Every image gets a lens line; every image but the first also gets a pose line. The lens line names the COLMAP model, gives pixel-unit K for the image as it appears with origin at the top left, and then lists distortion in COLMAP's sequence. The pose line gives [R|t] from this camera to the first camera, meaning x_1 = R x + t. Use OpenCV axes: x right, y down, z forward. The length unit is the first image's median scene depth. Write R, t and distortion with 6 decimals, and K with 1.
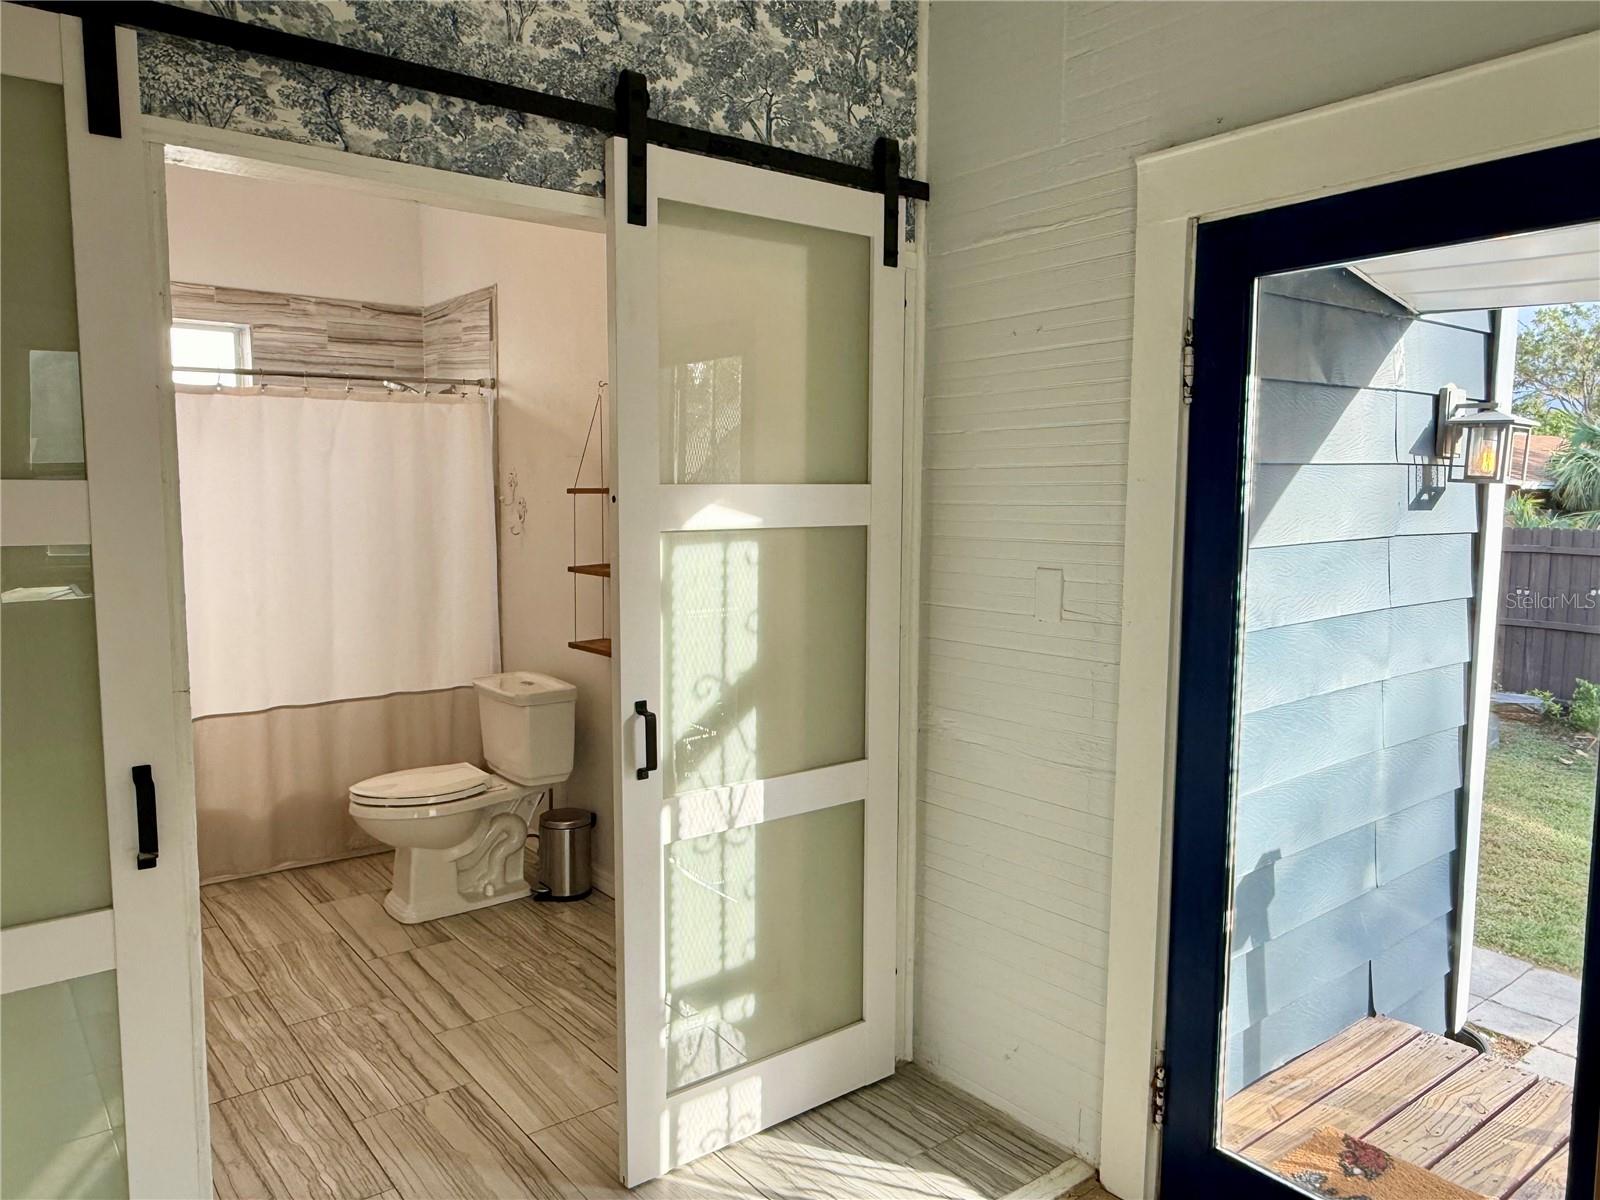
lens RADIAL K [[1112.7, 0, 800.0], [0, 1112.7, 600.0], [0, 0, 1]] dist [0.007087, -0.000442]
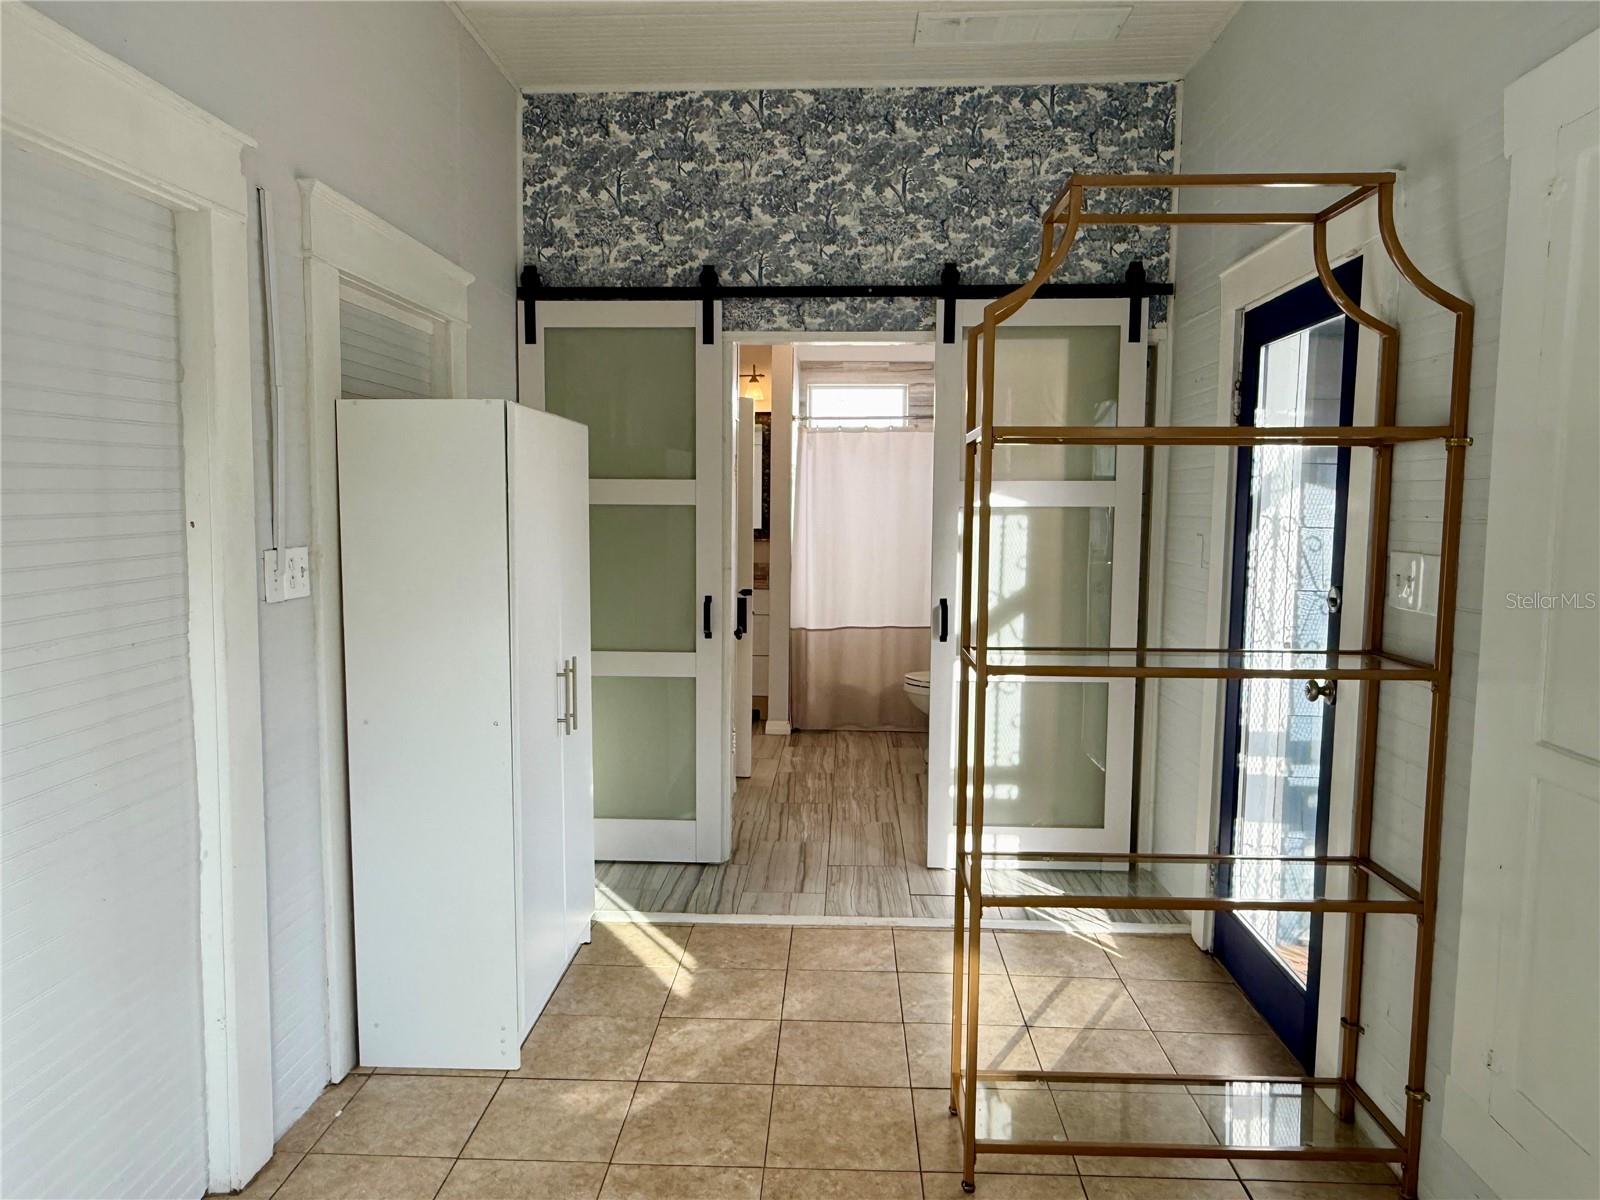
lens RADIAL K [[1116.0, 0, 797.6], [0, 1116.0, 610.7], [0, 0, 1]] dist [-0.000343, 0.000464]
pose [[0.759246, 0.067669, -0.647276, 0.875632], [-0.068239, 0.997375, 0.024226, 0.081615], [0.647216, 0.025776, 0.761871, -0.566805]]
